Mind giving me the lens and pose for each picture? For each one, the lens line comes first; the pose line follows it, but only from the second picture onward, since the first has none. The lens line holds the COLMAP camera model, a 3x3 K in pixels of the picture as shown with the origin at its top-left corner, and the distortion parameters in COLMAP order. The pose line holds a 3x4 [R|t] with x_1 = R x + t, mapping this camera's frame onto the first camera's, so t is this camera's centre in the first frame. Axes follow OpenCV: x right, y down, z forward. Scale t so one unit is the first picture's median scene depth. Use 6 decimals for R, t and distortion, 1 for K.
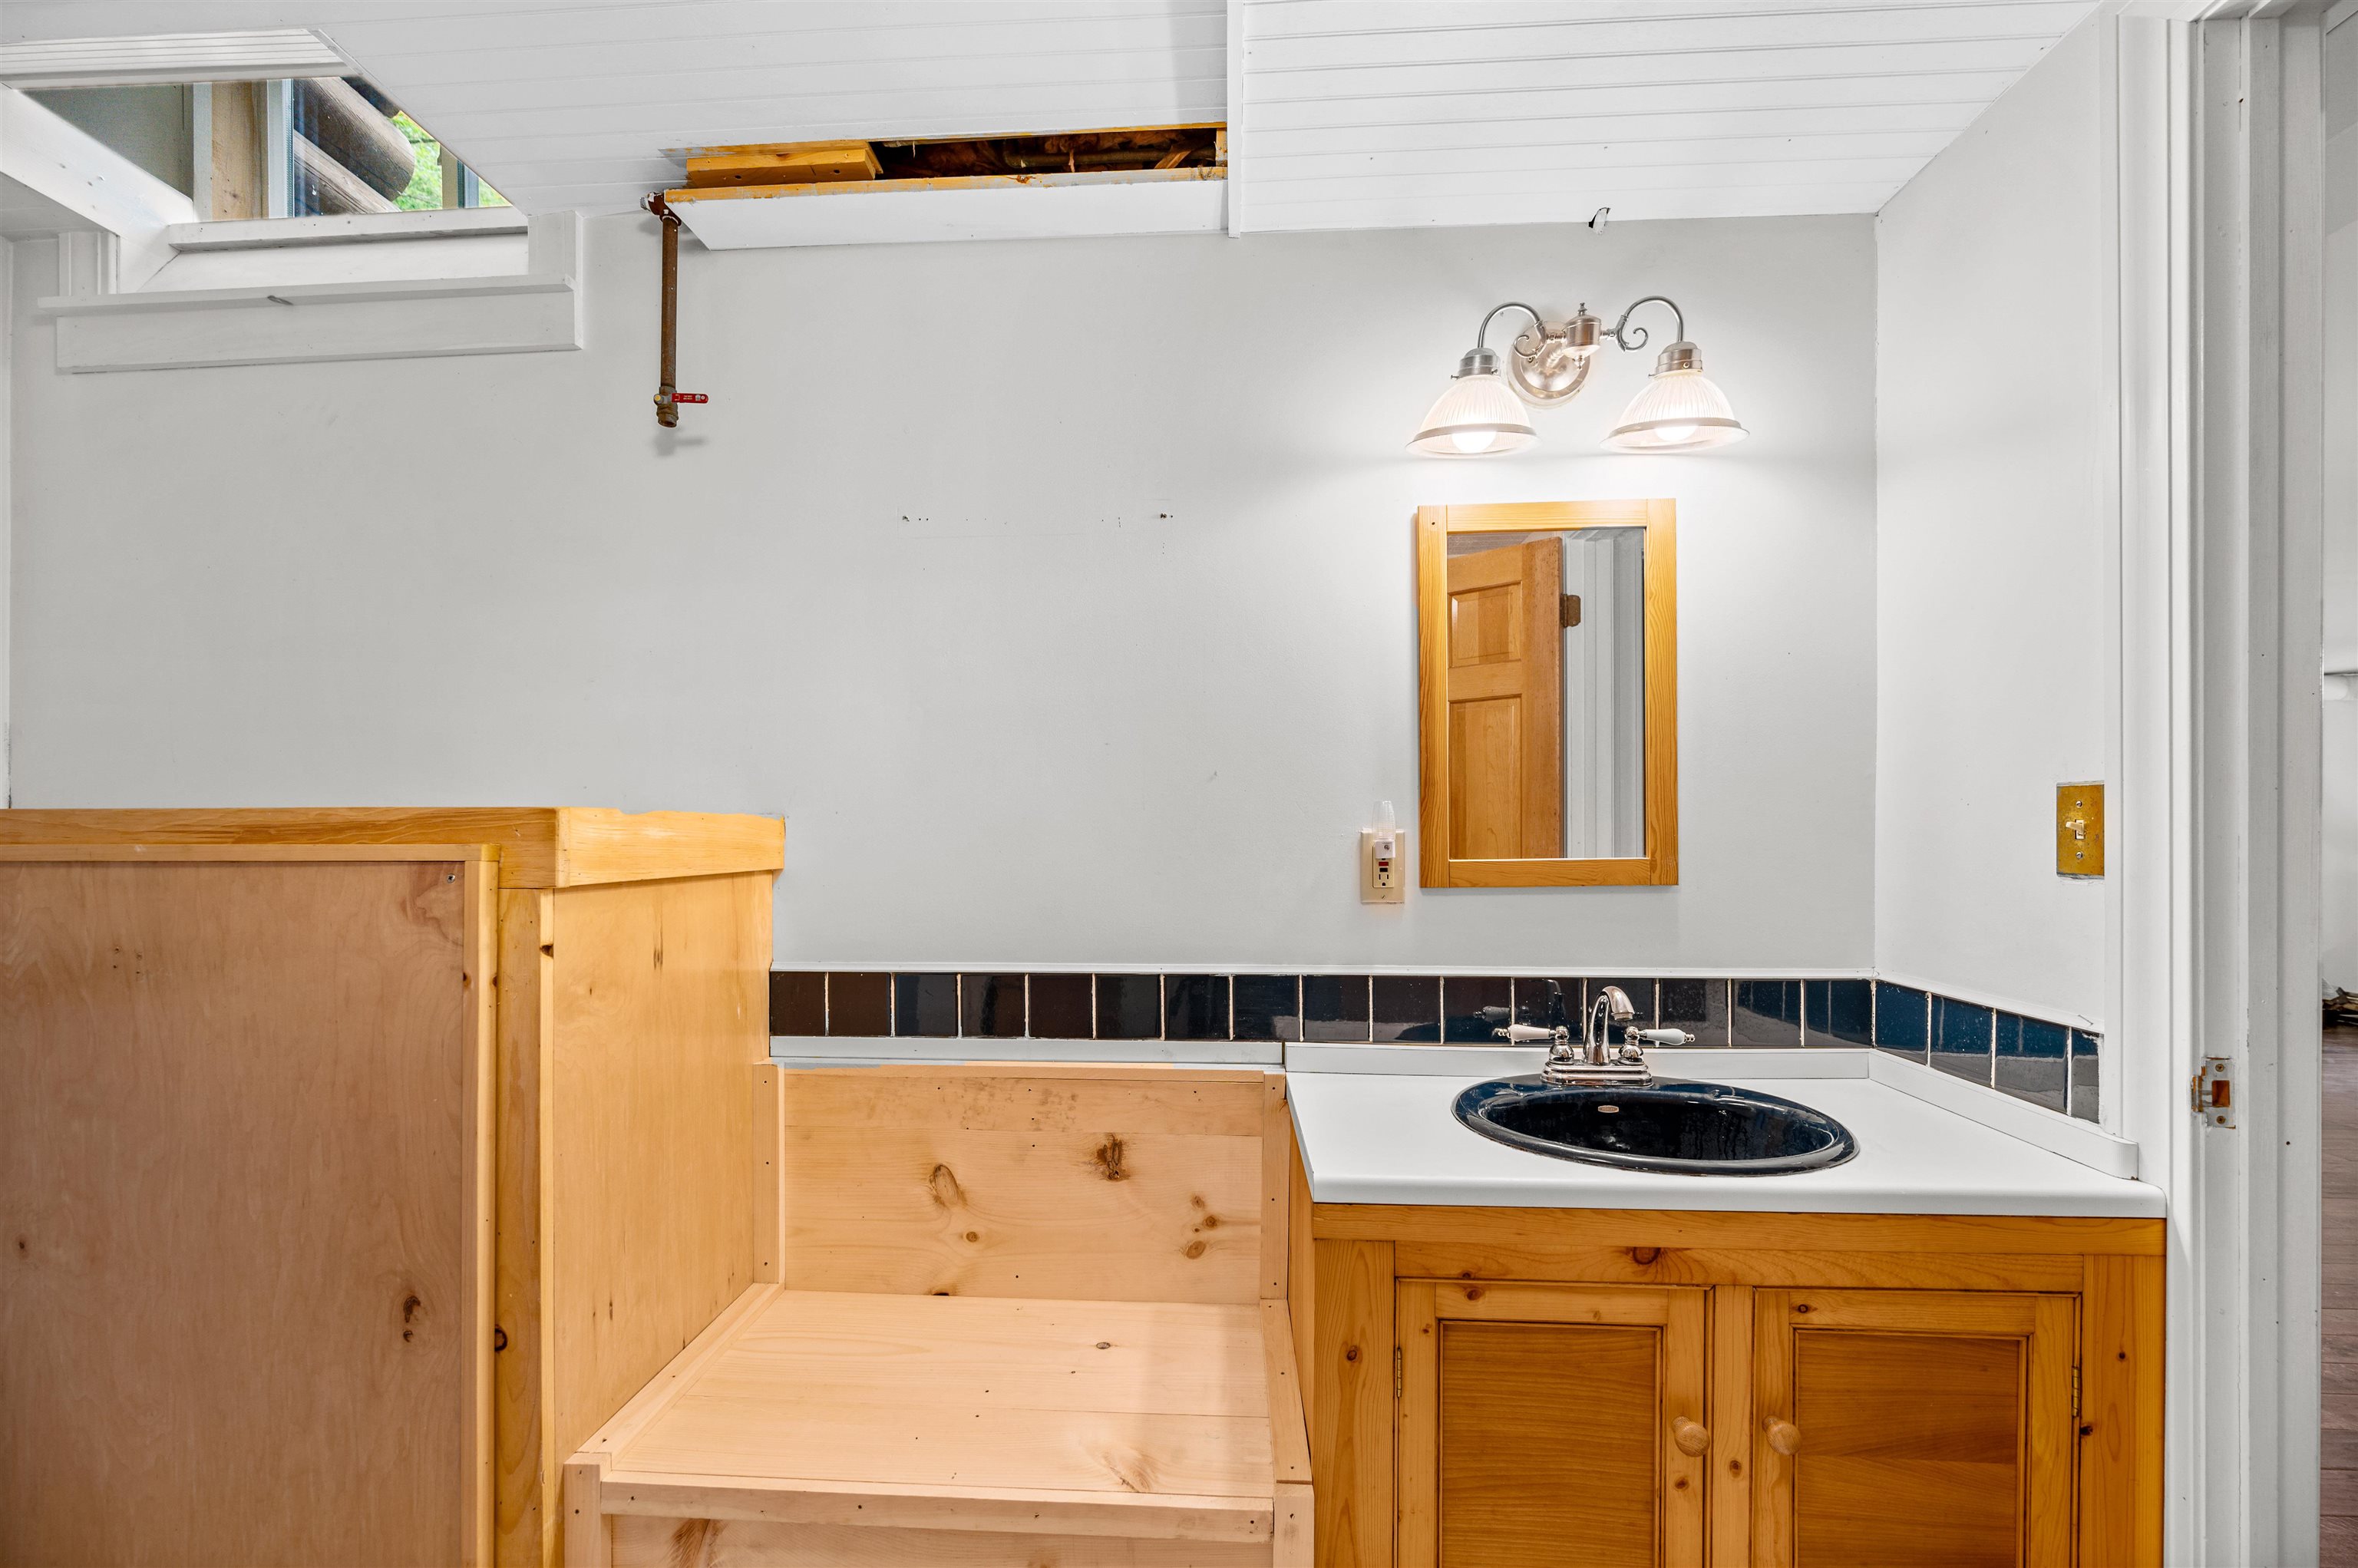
lens RADIAL K [[928.1, 0, 1169.9], [0, 928.1, 825.6], [0, 0, 1]] dist [-0.001841, -0.000146]
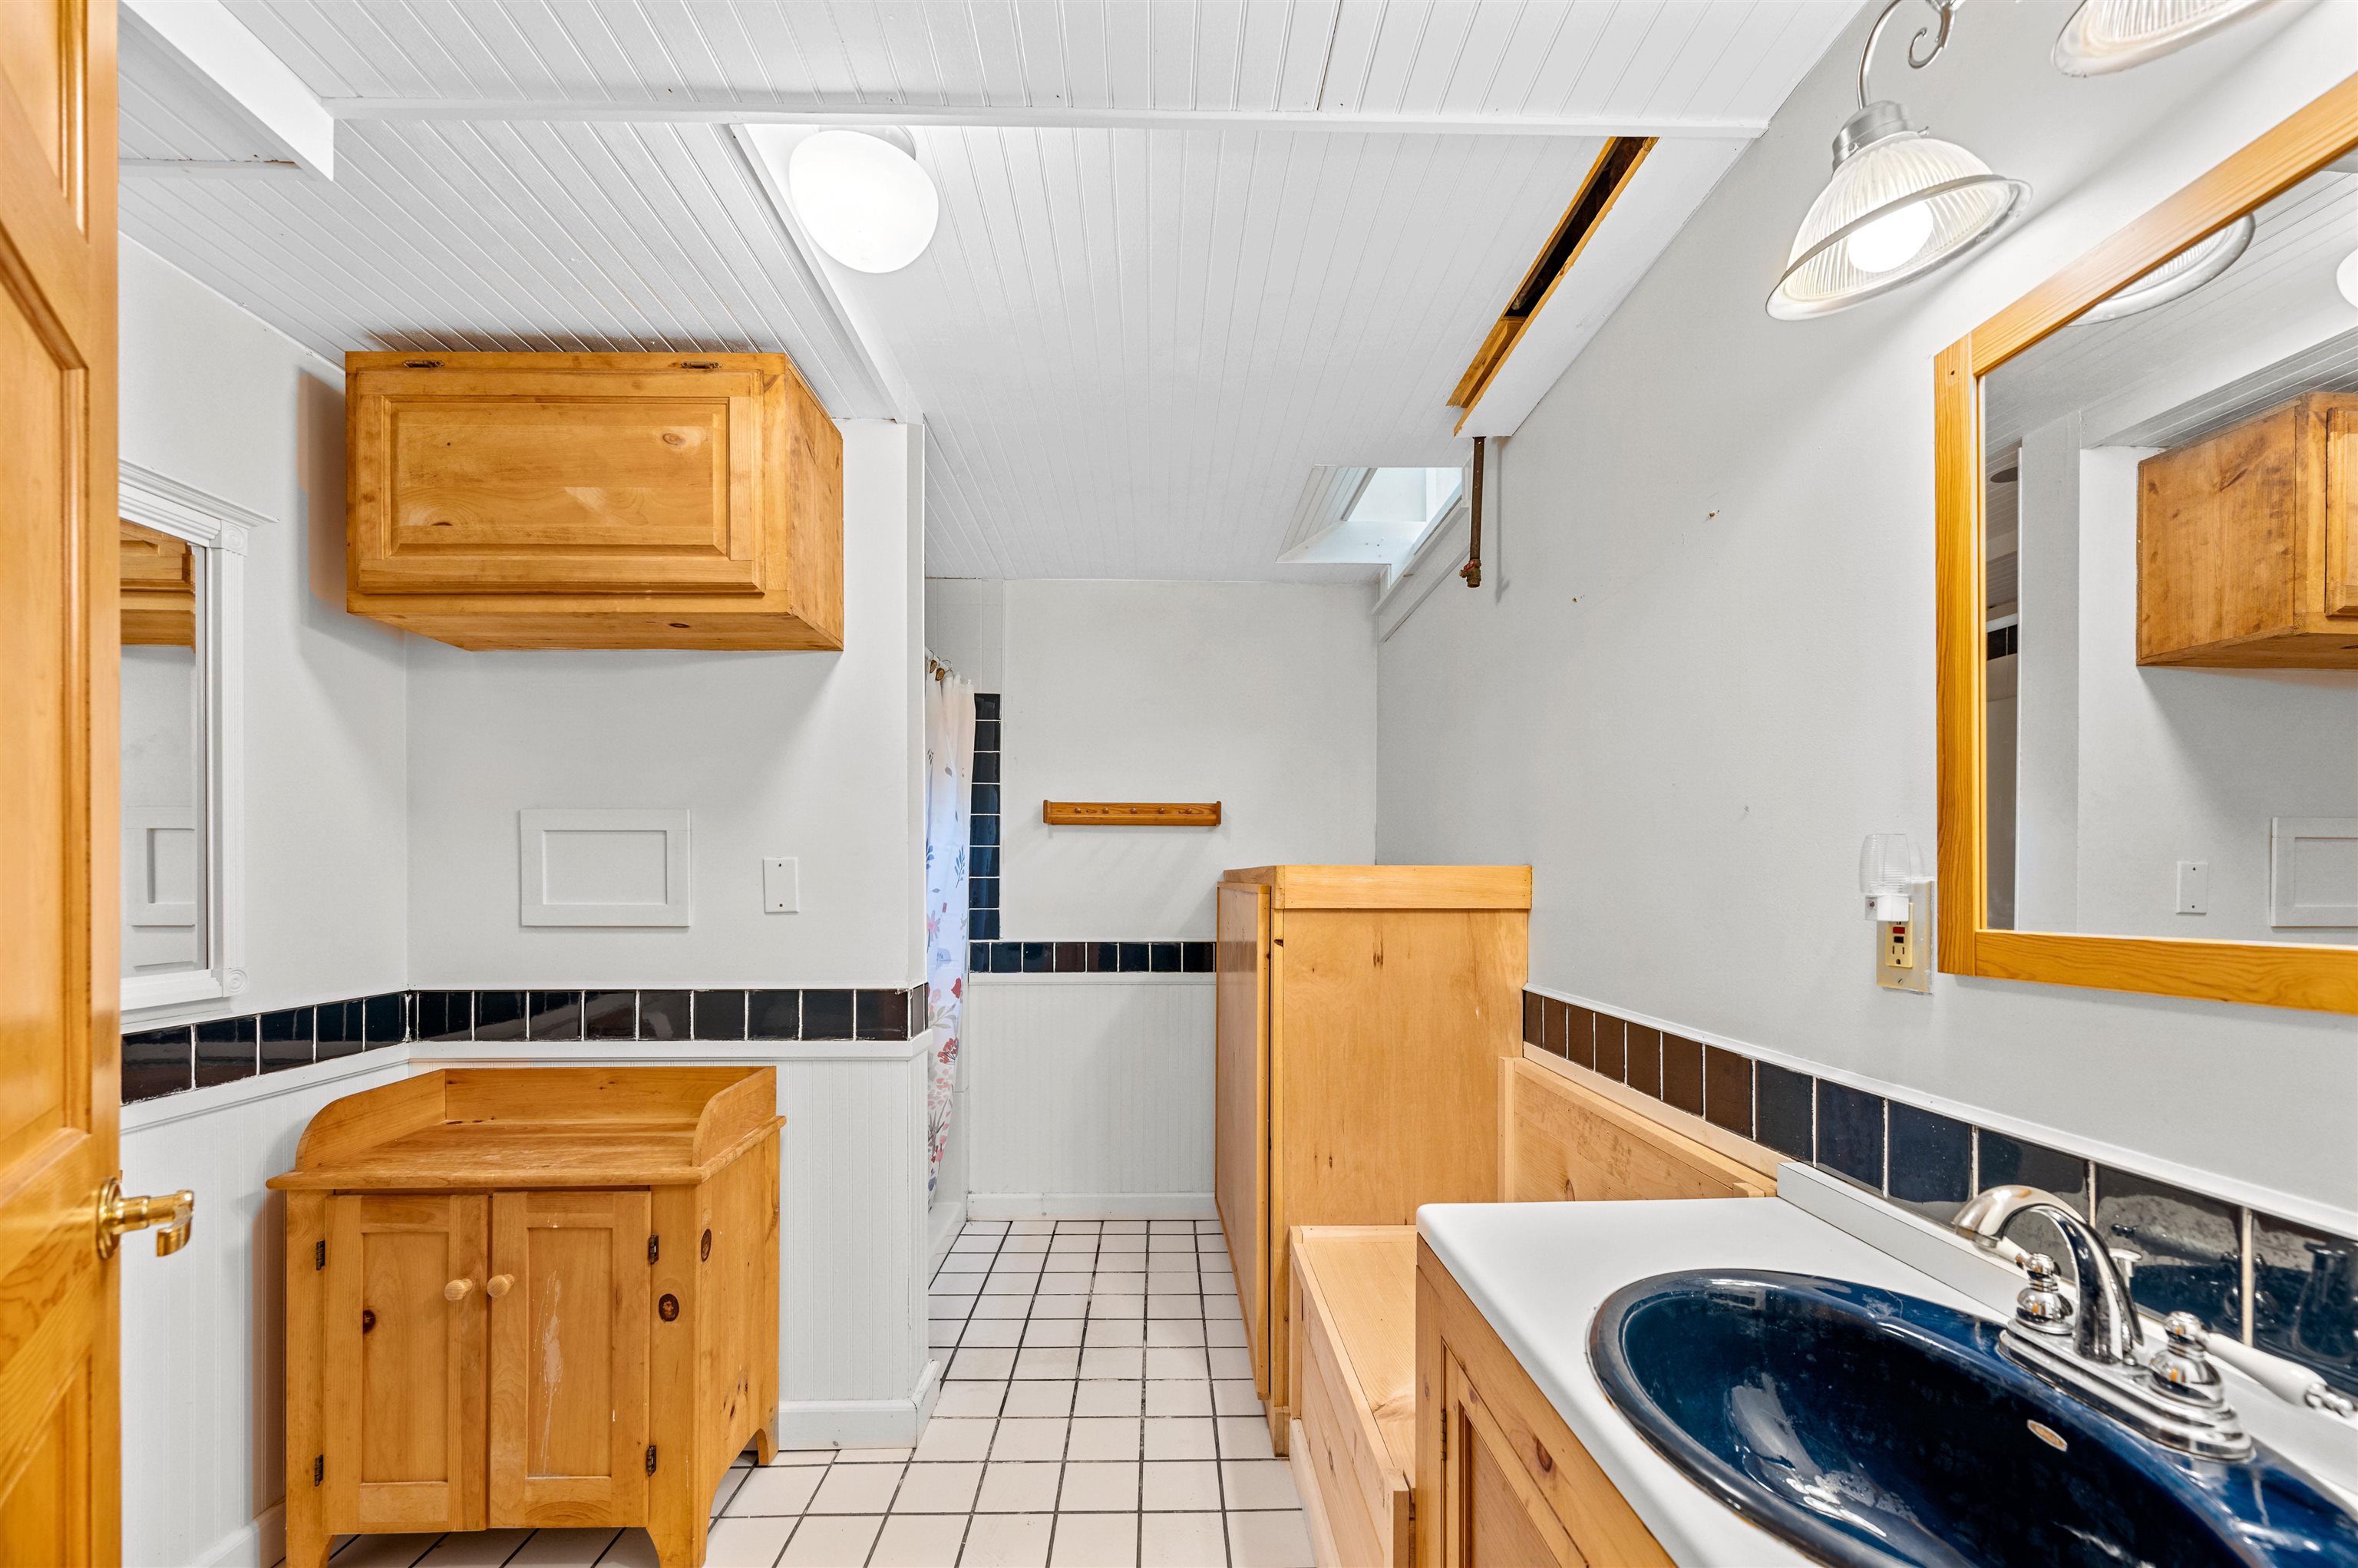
lens RADIAL K [[928.1, 0, 1171.2], [0, 928.1, 880.7], [0, 0, 1]] dist [-0.001841, -0.000146]
pose [[0.094359, 0.002336, -0.995535, 0.911552], [0.001437, 0.999996, 0.002483, 0.004964], [0.995537, -0.001665, 0.094355, 0.477504]]
